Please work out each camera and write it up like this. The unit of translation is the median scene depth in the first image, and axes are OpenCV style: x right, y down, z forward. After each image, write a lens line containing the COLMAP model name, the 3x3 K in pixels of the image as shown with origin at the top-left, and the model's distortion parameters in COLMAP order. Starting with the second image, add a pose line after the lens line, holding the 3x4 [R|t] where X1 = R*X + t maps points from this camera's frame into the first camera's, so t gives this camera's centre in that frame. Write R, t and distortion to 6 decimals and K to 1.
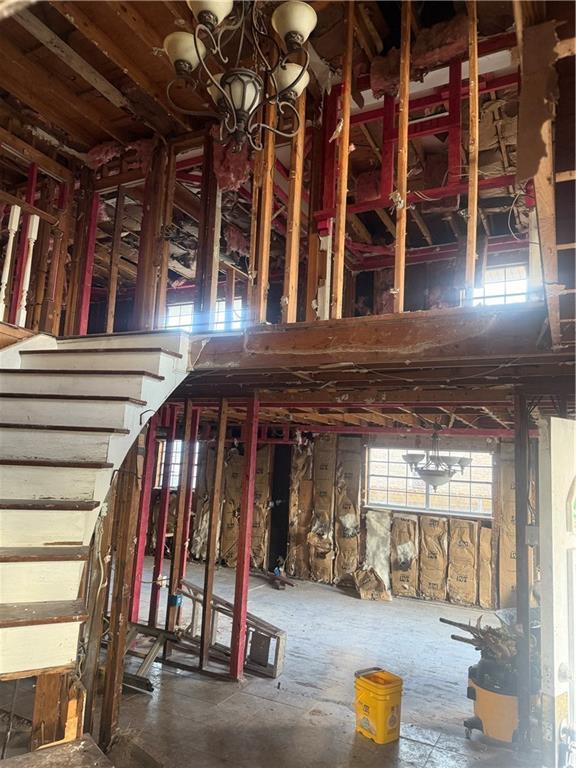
lens RADIAL K [[533.5, 0, 288.2], [0, 533.5, 384.5], [0, 0, 1]] dist [0.011909, 0.001177]
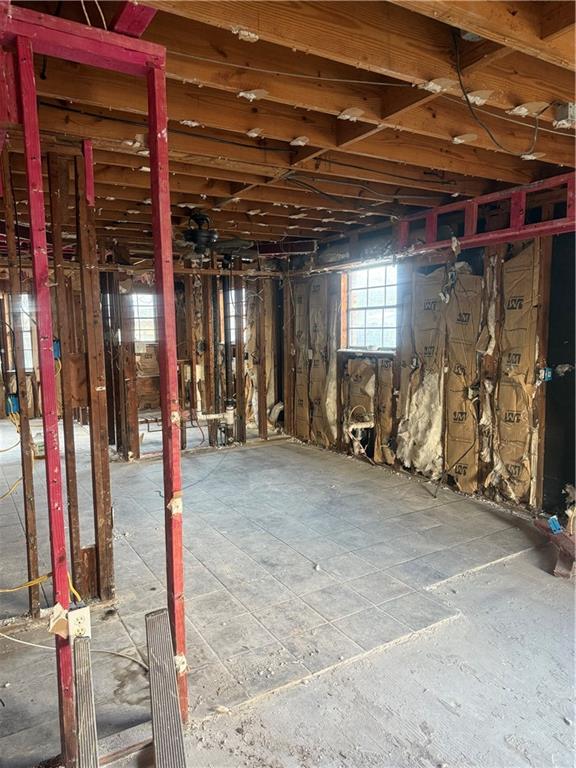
lens RADIAL K [[533.5, 0, 284.8], [0, 533.5, 384.8], [0, 0, 1]] dist [0.011909, 0.001177]
pose [[0.854318, -0.003222, -0.519740, 0.015003], [0.131315, 0.968877, 0.209842, 0.106212], [0.502888, -0.247521, 0.828153, 0.498968]]
